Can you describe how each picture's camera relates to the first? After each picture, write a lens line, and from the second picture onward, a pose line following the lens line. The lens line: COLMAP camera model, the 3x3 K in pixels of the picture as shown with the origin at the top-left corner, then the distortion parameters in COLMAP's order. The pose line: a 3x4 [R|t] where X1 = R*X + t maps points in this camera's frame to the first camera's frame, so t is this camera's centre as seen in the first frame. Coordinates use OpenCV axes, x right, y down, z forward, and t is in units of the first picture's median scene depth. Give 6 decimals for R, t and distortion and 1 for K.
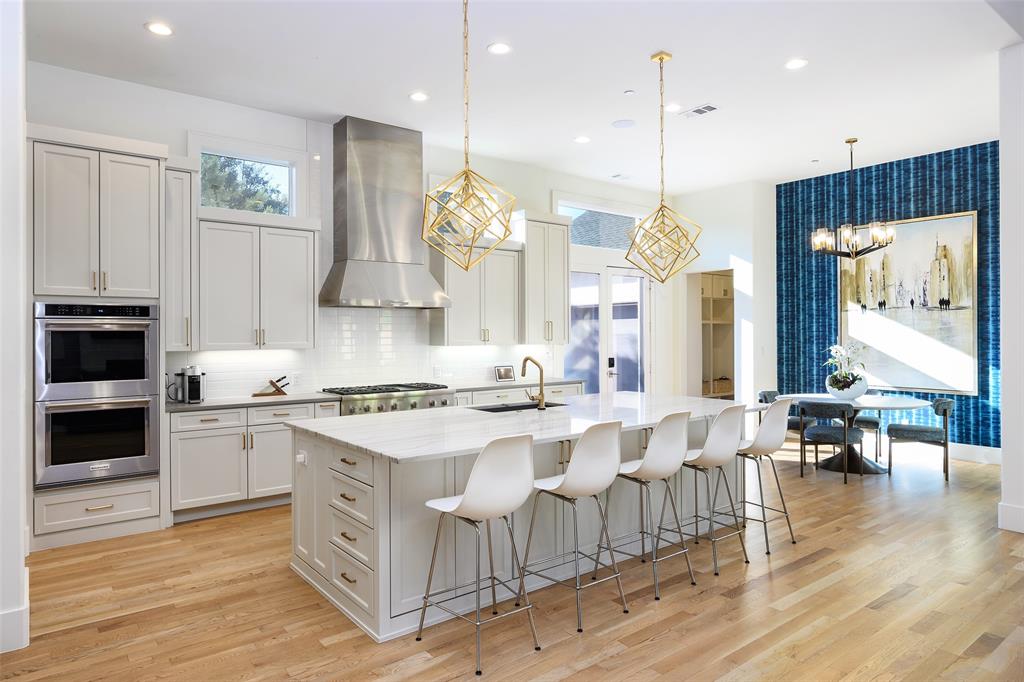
lens RADIAL K [[616.5, 0, 495.8], [0, 616.5, 337.3], [0, 0, 1]] dist [-0.002030, -0.000406]
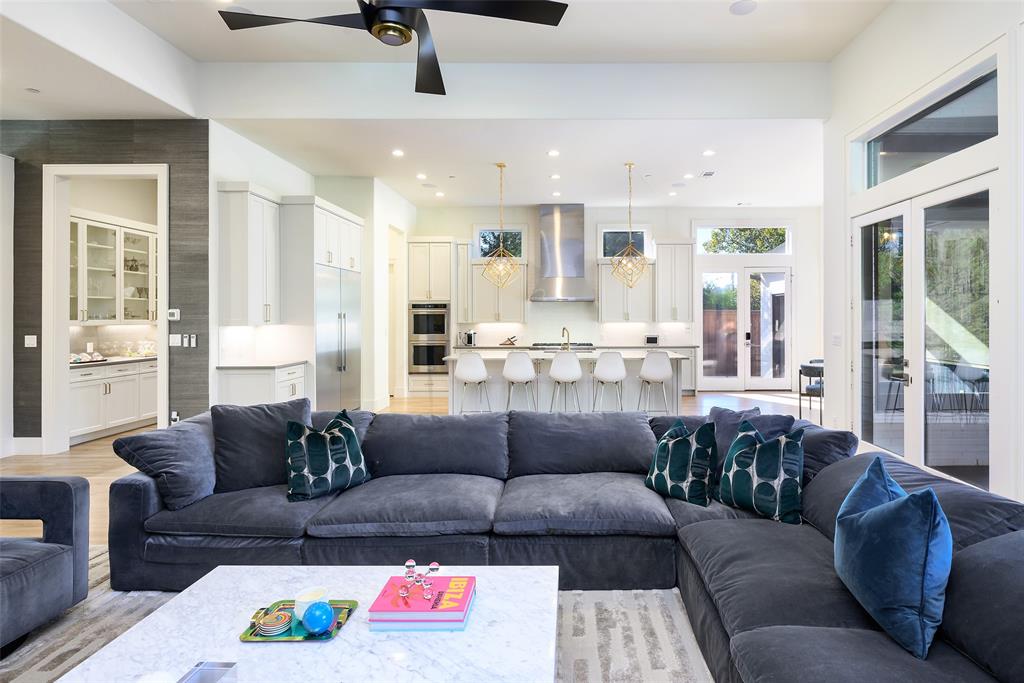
lens RADIAL K [[549.1, 0, 568.0], [0, 549.1, 341.4], [0, 0, 1]] dist [-0.003102, 0.000143]
pose [[0.794757, 0.031979, -0.606084, 0.953862], [-0.004735, 0.998907, 0.046497, -0.005429], [0.606909, -0.034084, 0.794040, -0.361369]]
